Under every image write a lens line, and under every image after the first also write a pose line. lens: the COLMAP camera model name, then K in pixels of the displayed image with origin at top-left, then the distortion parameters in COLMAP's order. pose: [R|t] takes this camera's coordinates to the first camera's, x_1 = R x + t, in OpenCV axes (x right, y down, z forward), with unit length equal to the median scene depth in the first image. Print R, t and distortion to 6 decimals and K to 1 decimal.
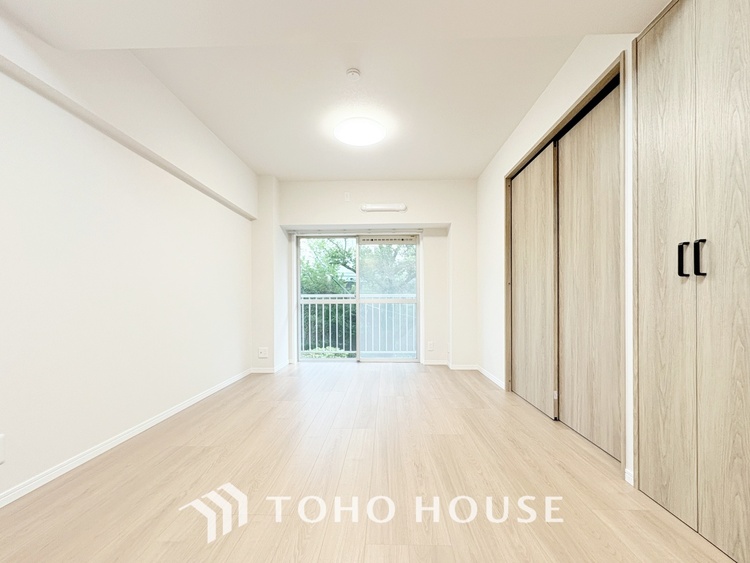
lens RADIAL K [[331.5, 0, 375.6], [0, 331.5, 301.3], [0, 0, 1]] dist [0.000169, 0.000188]
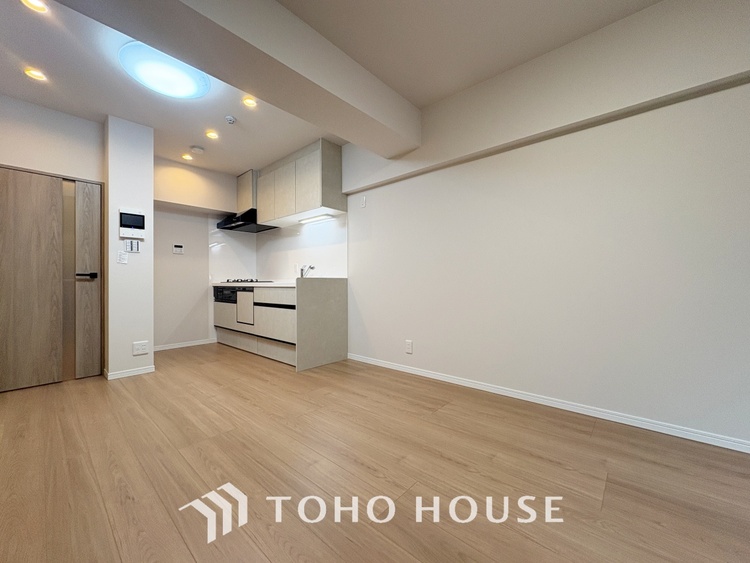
lens RADIAL K [[299.4, 0, 375.0], [0, 299.4, 281.5], [0, 0, 1]] dist [-0.000529, 0.000112]
pose [[-0.641082, 0.005073, -0.767455, 0.252994], [0.006978, 0.999975, 0.000782, 0.000145], [0.767440, -0.004854, -0.641102, 0.935062]]
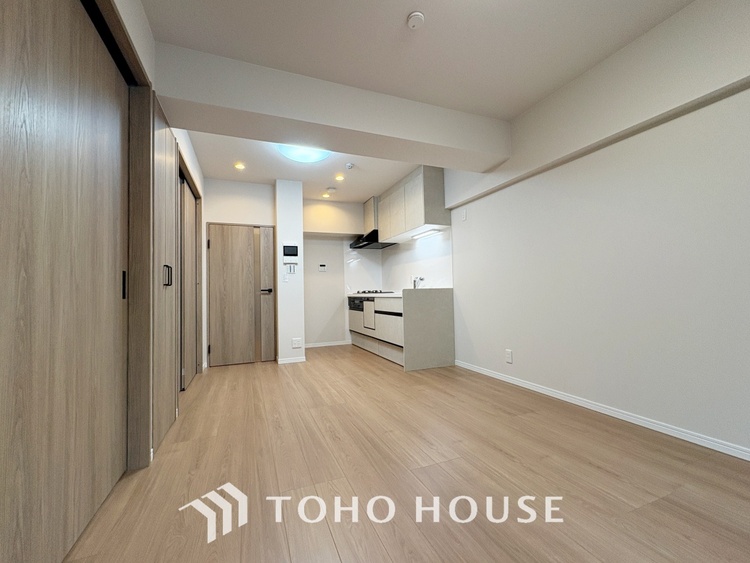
lens RADIAL K [[321.0, 0, 375.0], [0, 321.0, 281.5], [0, 0, 1]] dist [0.001197, -0.000075]
pose [[-0.915439, 0.011765, -0.402284, 0.248253], [0.026795, 0.999136, -0.031754, -0.006010], [0.401563, -0.039848, -0.914964, 1.161260]]
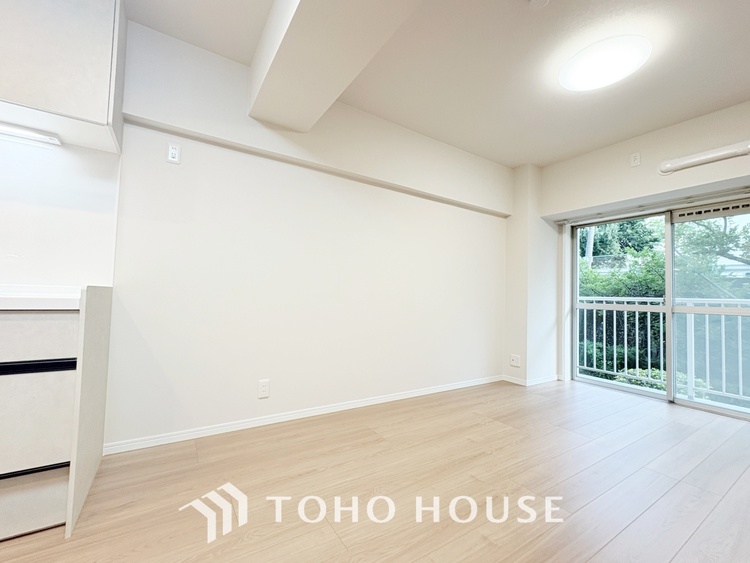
lens RADIAL K [[321.0, 0, 375.0], [0, 321.0, 281.5], [0, 0, 1]] dist [0.001197, -0.000075]
pose [[0.567140, -0.015075, -0.823484, 0.211081], [-0.033804, 0.998564, -0.041561, -0.013462], [0.822928, 0.051408, 0.565815, 0.229977]]
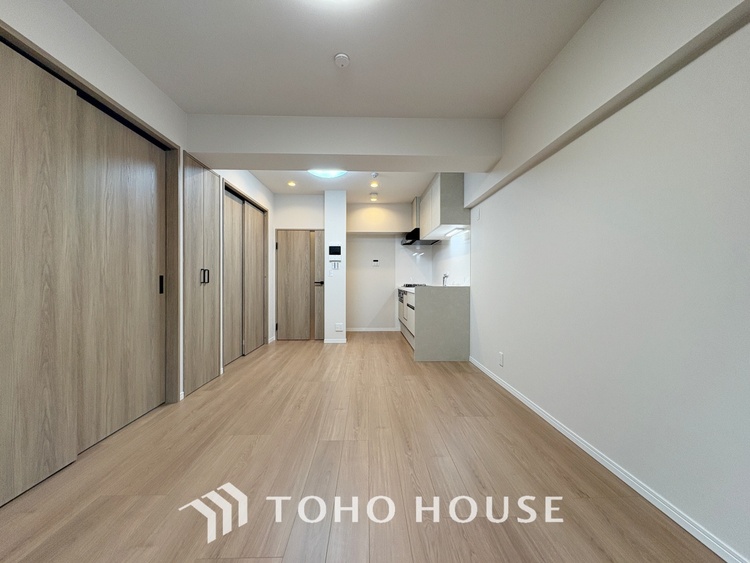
lens RADIAL K [[299.4, 0, 375.0], [0, 299.4, 281.5], [0, 0, 1]] dist [-0.000529, 0.000112]
pose [[-0.998296, 0.001803, -0.058324, -0.076342], [0.001425, 0.999978, 0.006522, -0.039110], [0.058334, 0.006428, -0.998276, 1.298785]]
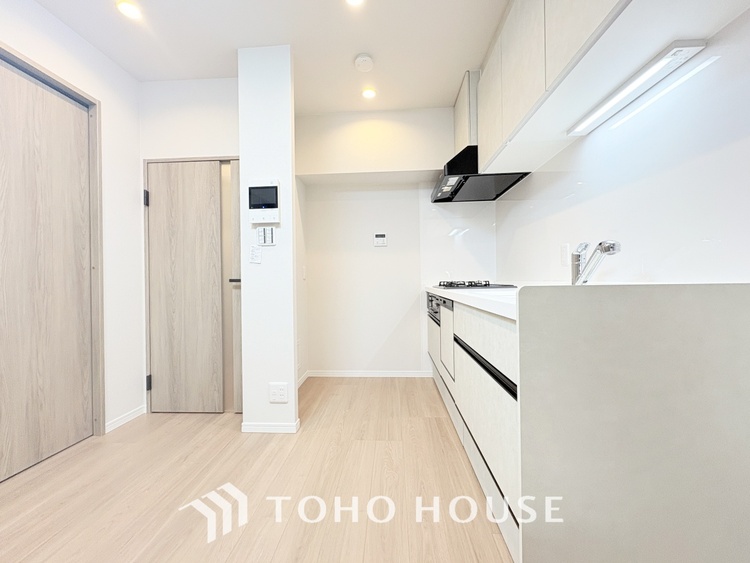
lens RADIAL K [[299.4, 0, 375.0], [0, 299.4, 281.5], [0, 0, 1]] dist [-0.000529, 0.000112]
pose [[-0.999462, 0.017514, 0.027742, -0.193228], [0.017644, 0.999834, 0.004437, -0.019219], [-0.027660, 0.004924, -0.999605, 0.392206]]
